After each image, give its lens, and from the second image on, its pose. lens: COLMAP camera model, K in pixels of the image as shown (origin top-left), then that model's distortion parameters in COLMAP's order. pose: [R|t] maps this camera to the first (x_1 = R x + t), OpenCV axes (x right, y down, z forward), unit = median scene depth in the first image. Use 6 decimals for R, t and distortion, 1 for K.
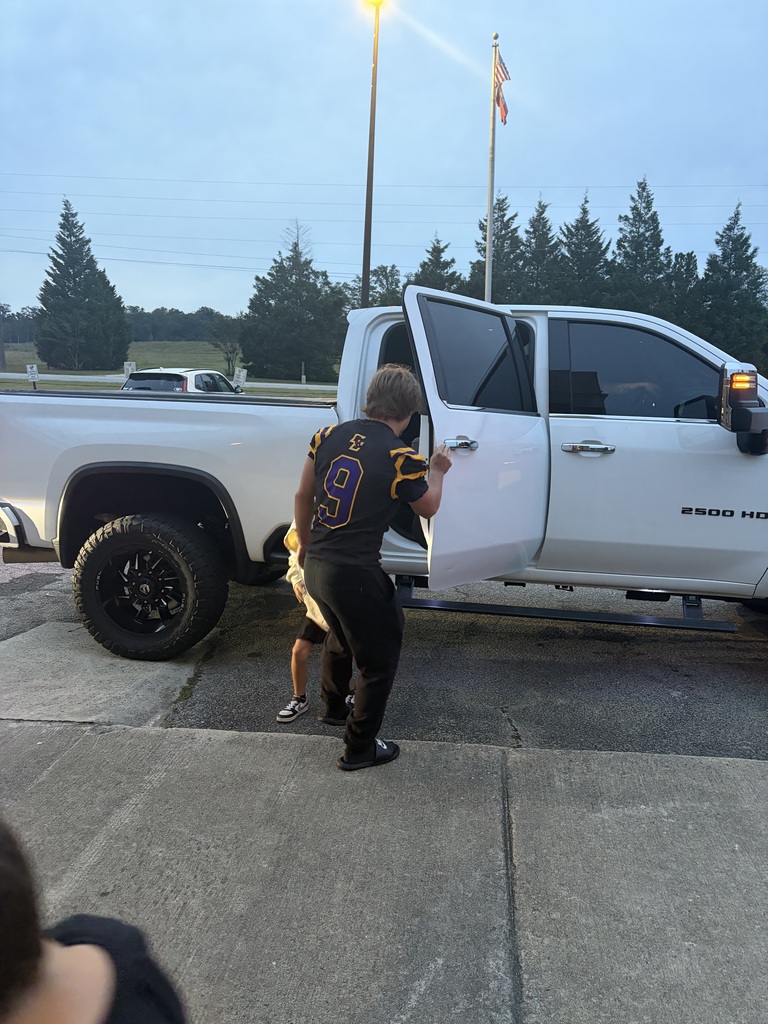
lens RADIAL K [[774.9, 0, 383.7], [0, 774.9, 512.0], [0, 0, 1]] dist [-0.015819, 0.005590]
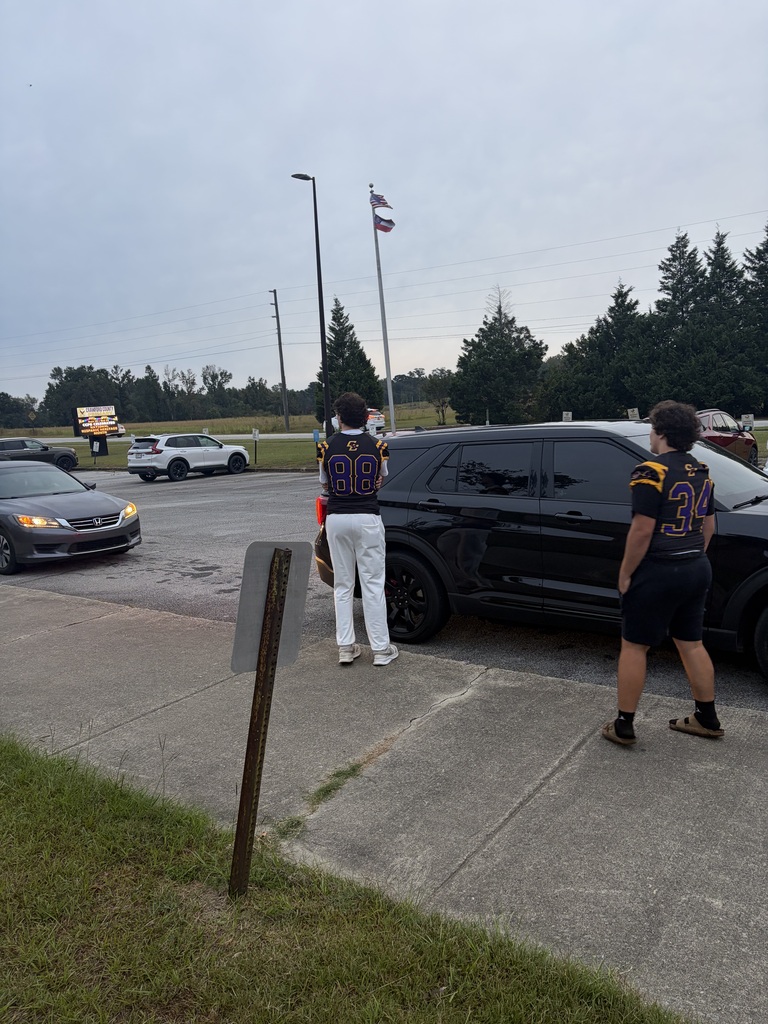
lens RADIAL K [[774.9, 0, 384.4], [0, 774.9, 512.1], [0, 0, 1]] dist [-0.015819, 0.005590]
pose [[0.865381, -0.011825, -0.500974, 0.316918], [-0.015676, 0.998593, -0.050650, 0.019748], [0.500869, 0.051684, 0.863979, -0.067085]]
